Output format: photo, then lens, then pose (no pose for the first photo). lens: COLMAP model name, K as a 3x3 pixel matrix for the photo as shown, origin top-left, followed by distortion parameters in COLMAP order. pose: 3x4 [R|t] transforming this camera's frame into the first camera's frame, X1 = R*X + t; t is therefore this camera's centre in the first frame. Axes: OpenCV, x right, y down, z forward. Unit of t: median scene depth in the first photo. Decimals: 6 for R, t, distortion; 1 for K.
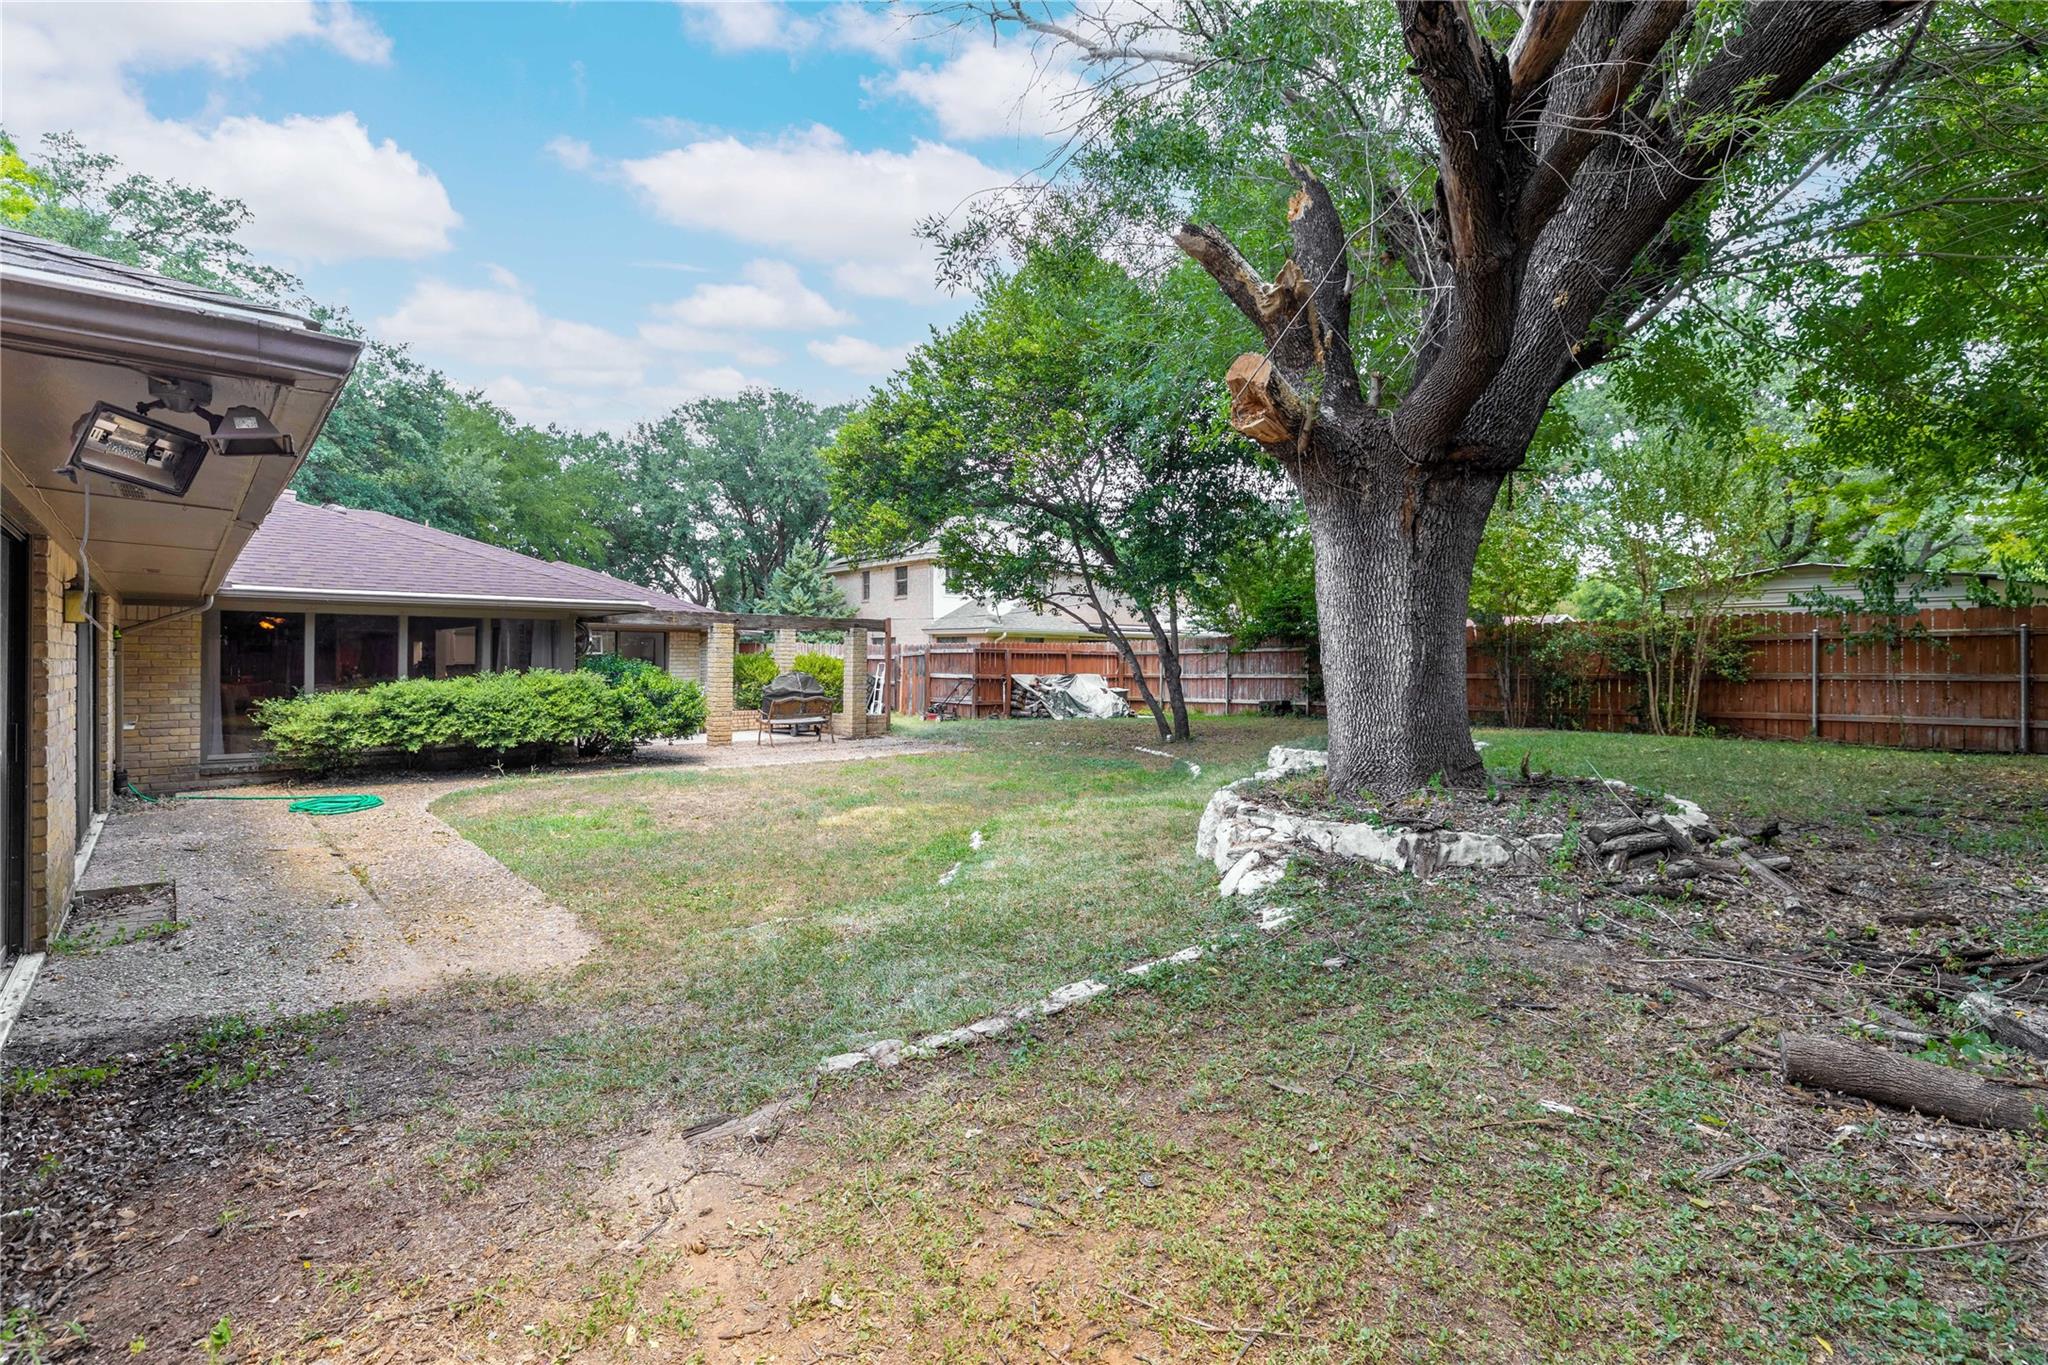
lens RADIAL K [[892.9, 0, 1024.0], [0, 892.9, 682.5], [0, 0, 1]] dist [-0.001587, -0.000167]
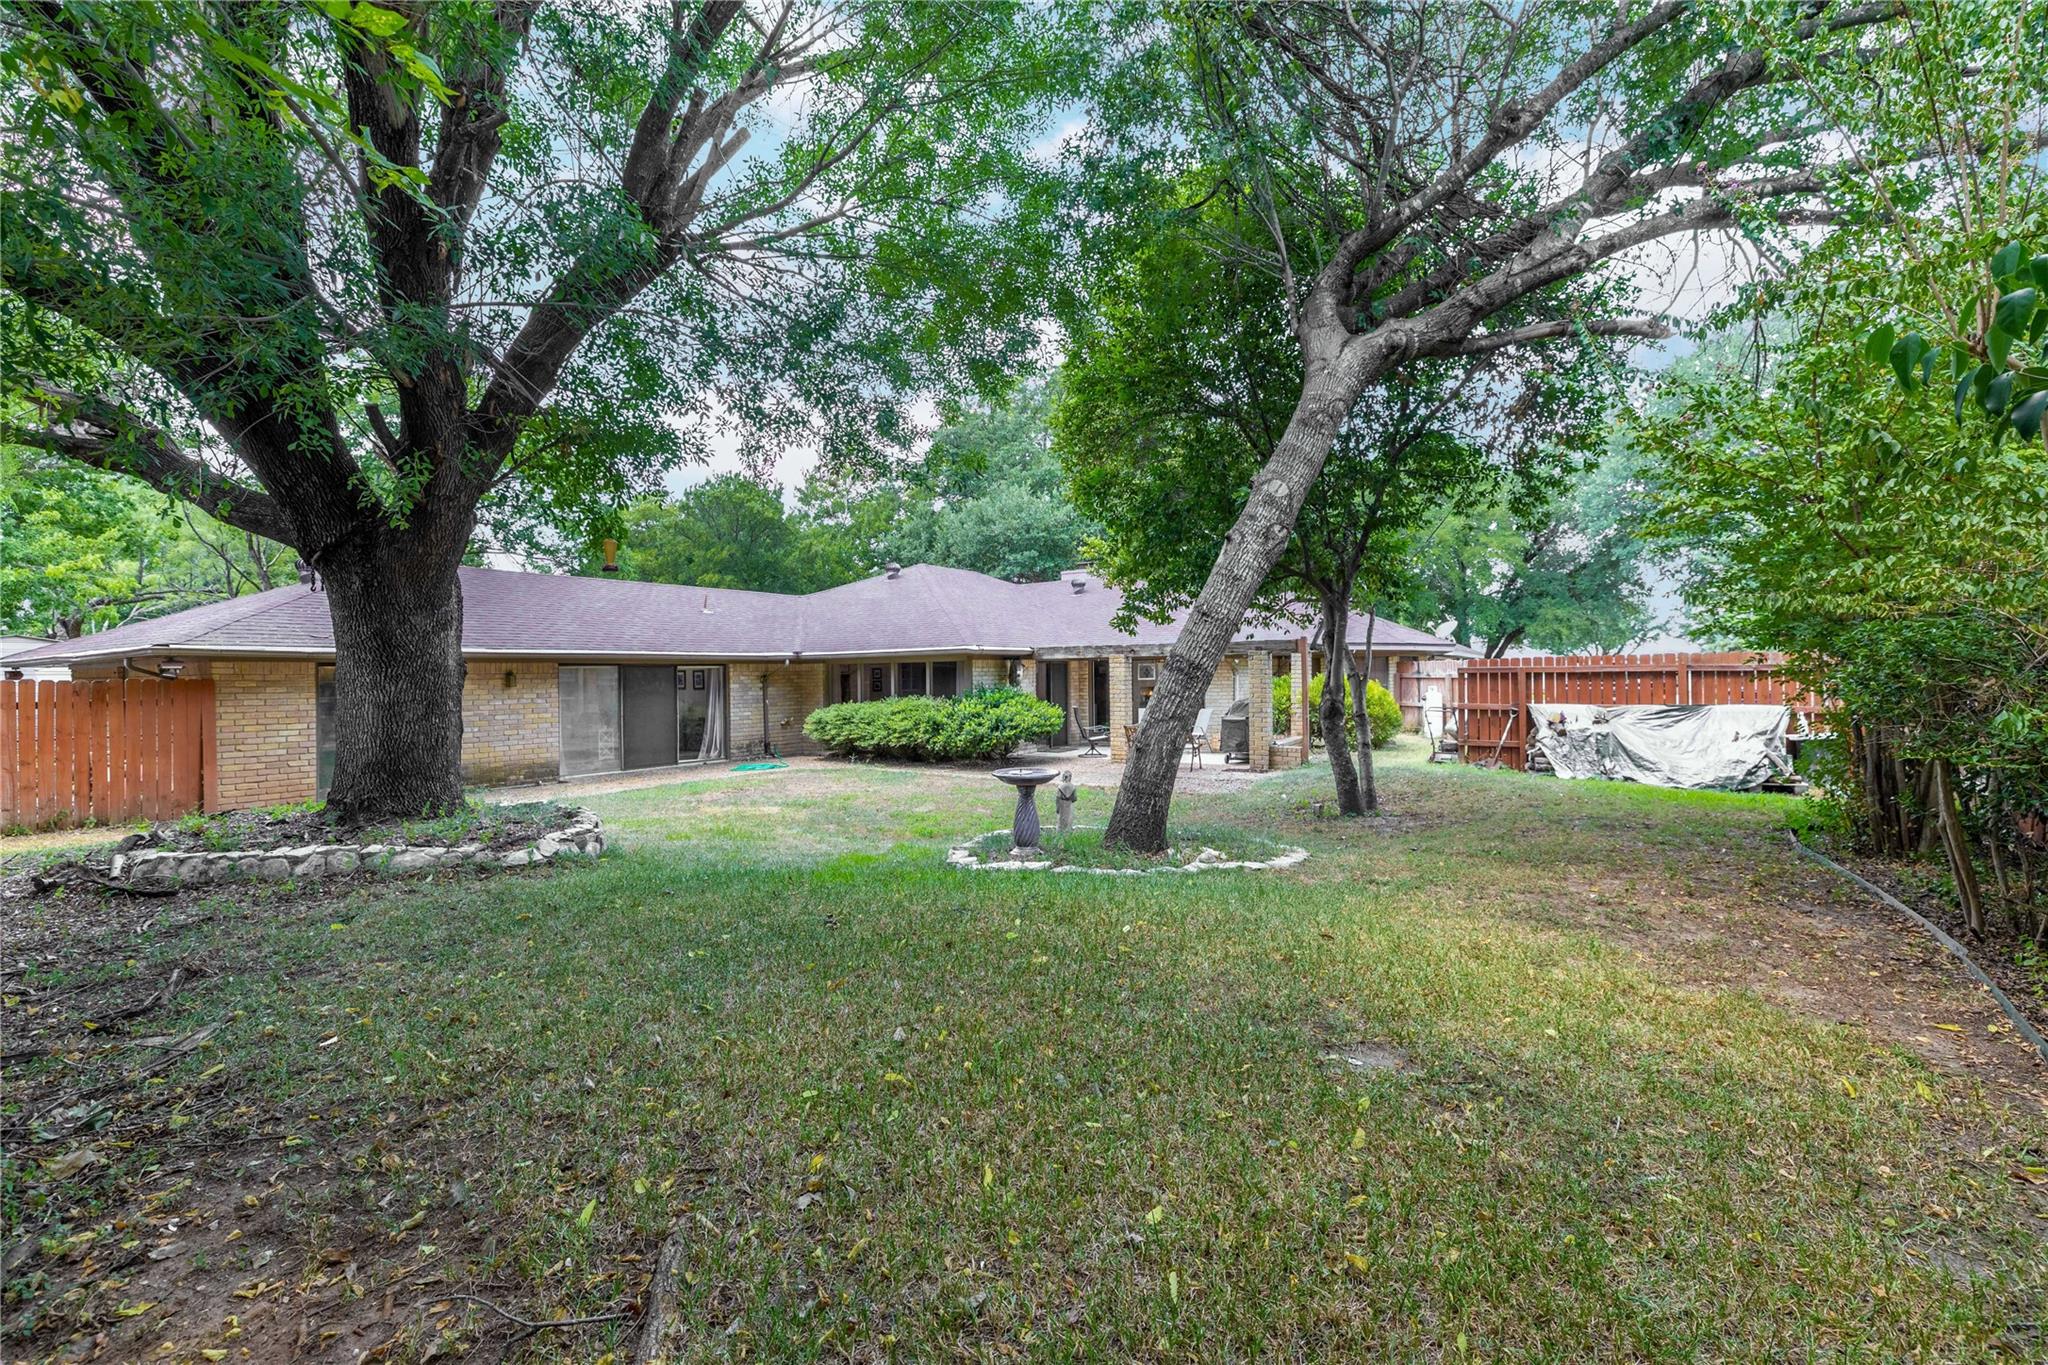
lens RADIAL K [[892.9, 0, 1024.0], [0, 892.9, 682.5], [0, 0, 1]] dist [-0.001587, -0.000167]
pose [[0.271045, 0.013447, -0.962473, 0.772072], [-0.003121, 0.999909, 0.013091, -0.047632], [0.962562, -0.000545, 0.271063, 0.611200]]
